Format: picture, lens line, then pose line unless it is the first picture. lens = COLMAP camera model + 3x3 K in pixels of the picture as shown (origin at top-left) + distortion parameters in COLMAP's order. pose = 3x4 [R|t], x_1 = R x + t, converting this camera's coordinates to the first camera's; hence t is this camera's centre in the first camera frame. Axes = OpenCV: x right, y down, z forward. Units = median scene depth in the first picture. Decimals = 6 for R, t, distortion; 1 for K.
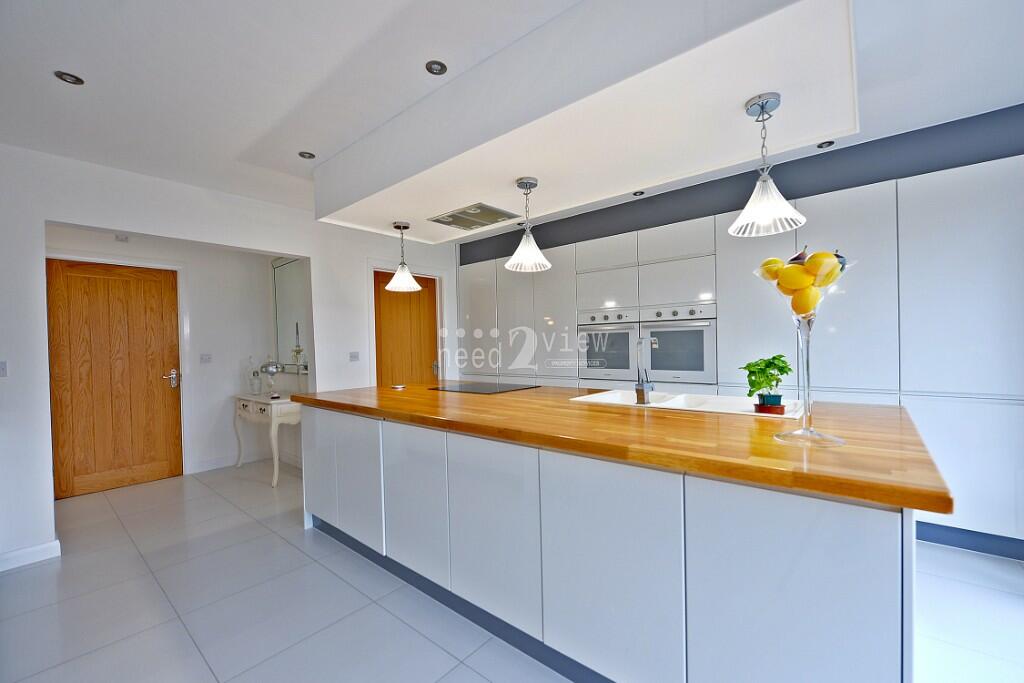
lens RADIAL K [[415.4, 0, 526.8], [0, 415.4, 348.0], [0, 0, 1]] dist [-0.000438, -0.003227]
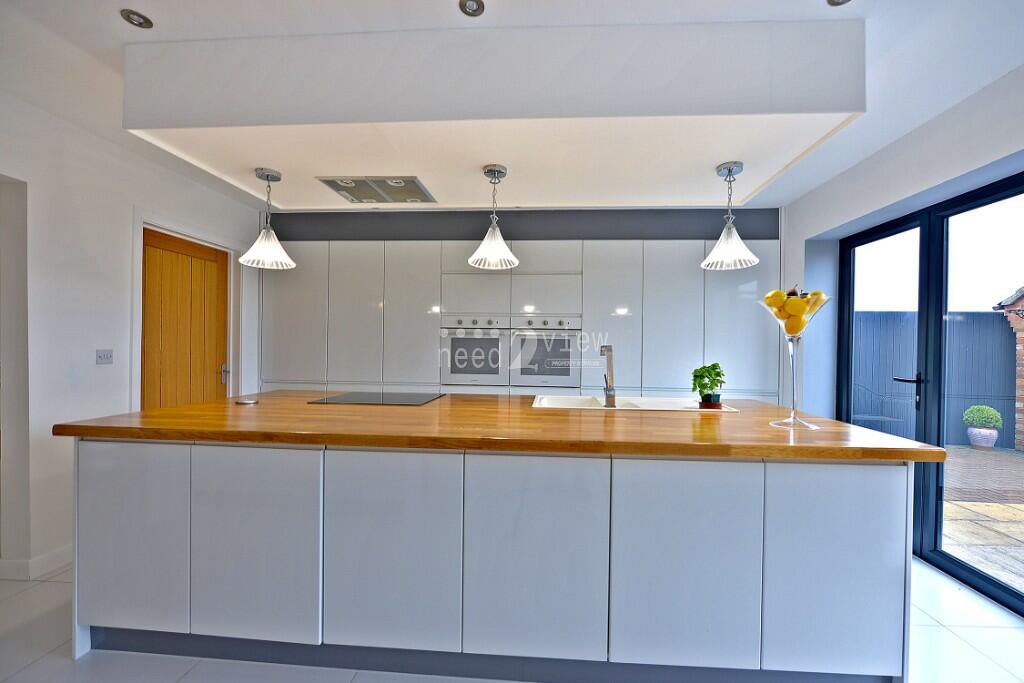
lens RADIAL K [[415.4, 0, 526.8], [0, 415.4, 348.0], [0, 0, 1]] dist [-0.000438, -0.003227]
pose [[0.811081, 0.030647, 0.584131, -0.360197], [-0.023761, 0.999528, -0.019449, 0.005175], [-0.584452, 0.001895, 0.811426, 0.170545]]
